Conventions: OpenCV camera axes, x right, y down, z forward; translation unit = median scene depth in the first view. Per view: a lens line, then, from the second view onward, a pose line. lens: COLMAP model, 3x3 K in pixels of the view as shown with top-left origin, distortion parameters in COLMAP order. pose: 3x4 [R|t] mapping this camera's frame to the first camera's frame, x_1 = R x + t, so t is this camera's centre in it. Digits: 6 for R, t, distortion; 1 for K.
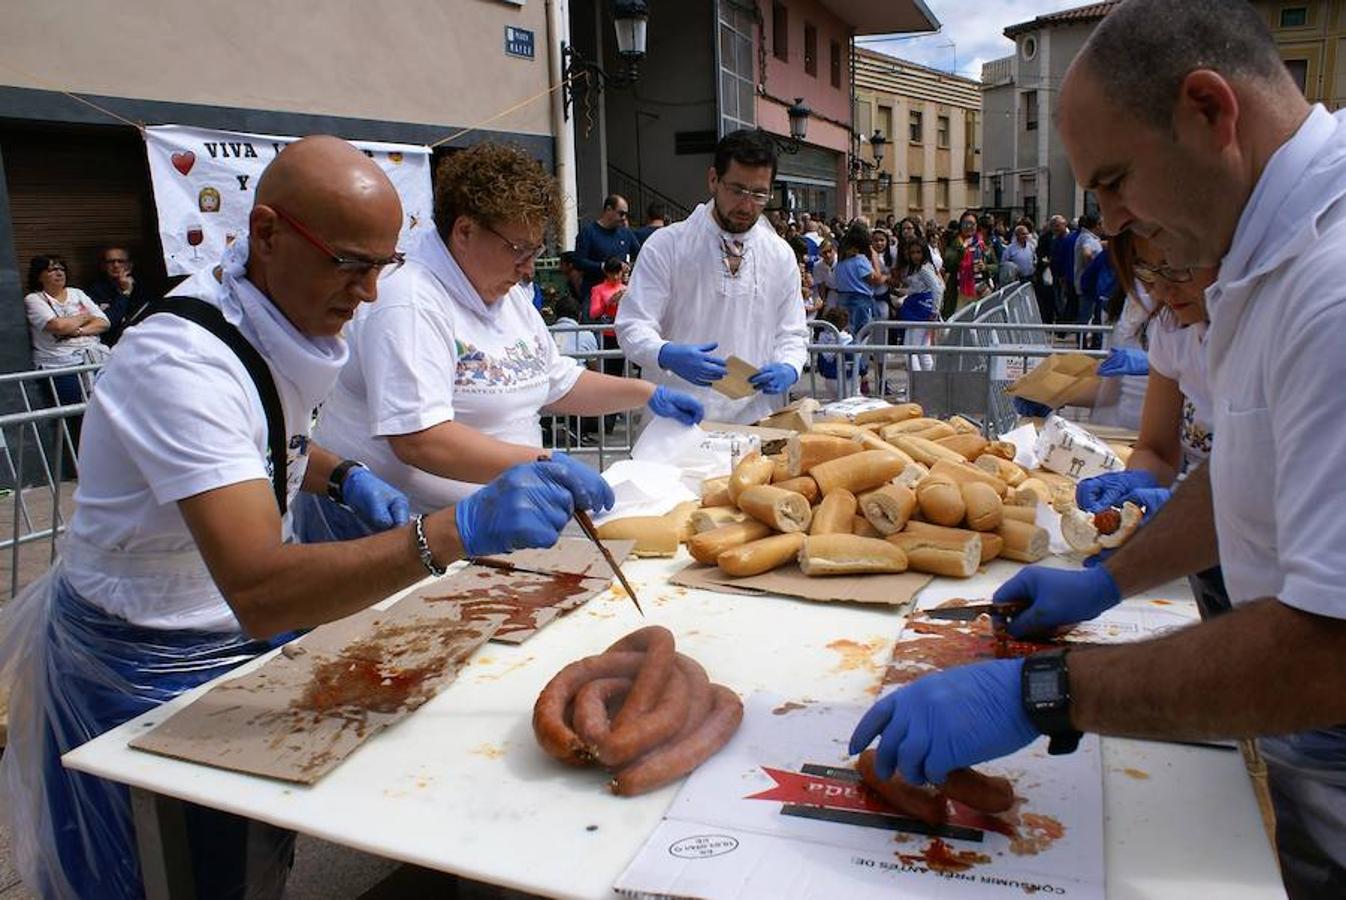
lens RADIAL K [[1049.7, 0, 673.0], [0, 1049.7, 450.0], [0, 0, 1]] dist [-0.159756, 0.135248]
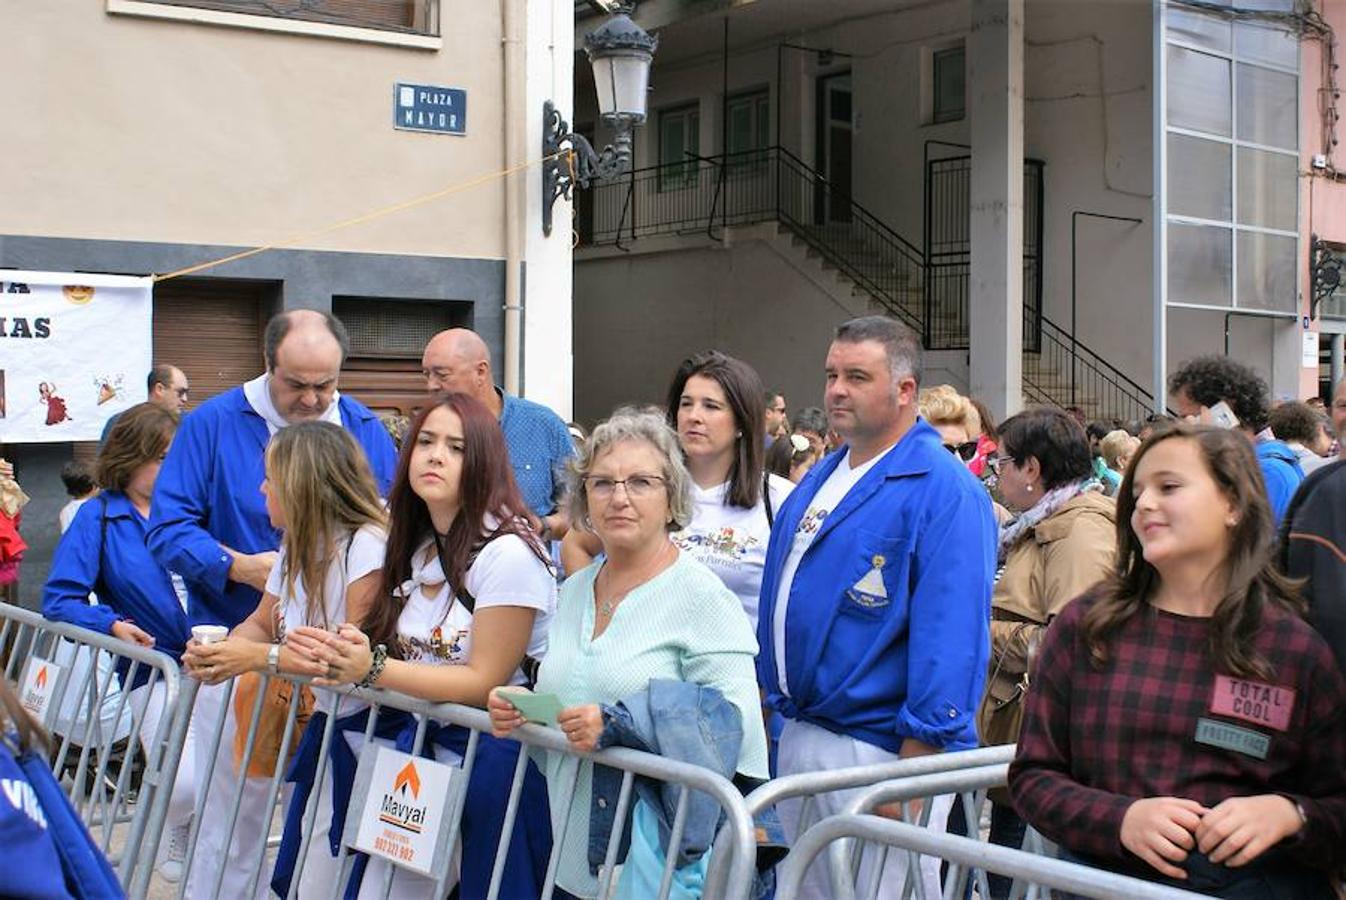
lens RADIAL K [[1812.0, 0, 673.0], [0, 1812.0, 450.0], [0, 0, 1]] dist [-0.059092, 0.030264]
pose [[0.853742, 0.044395, -0.518801, 0.218058], [-0.140455, 0.979061, -0.147353, -0.024169], [0.501396, 0.198669, 0.842100, 0.082585]]
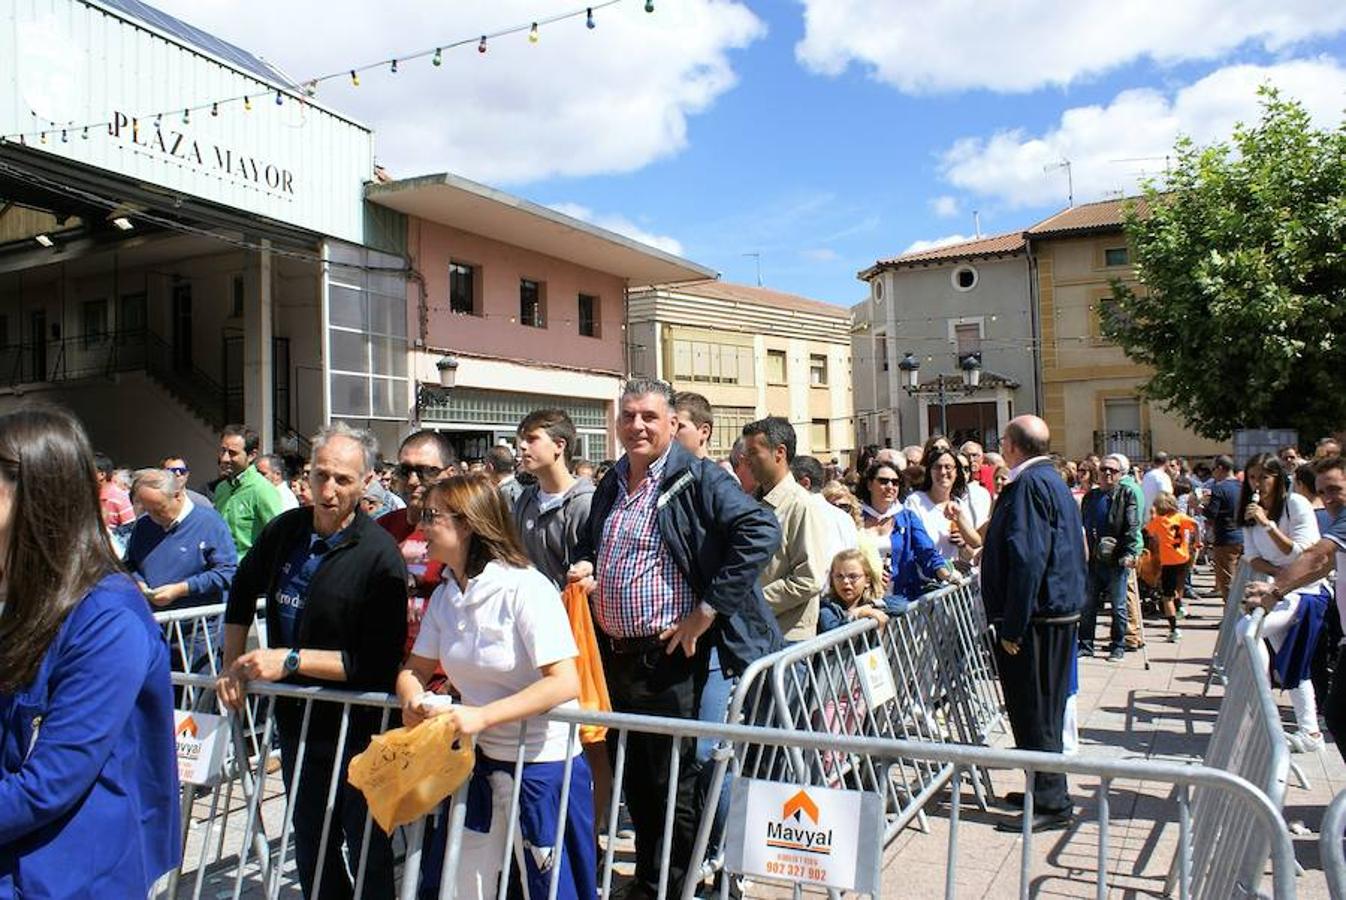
lens RADIAL K [[1057.6, 0, 673.0], [0, 1057.6, 450.0], [0, 0, 1]] dist [-0.162632, 0.141283]
pose [[0.995722, 0.000813, -0.092392, 0.336522], [-0.021402, 0.974795, -0.222073, -0.015098], [0.089883, 0.223100, 0.970643, 0.023473]]
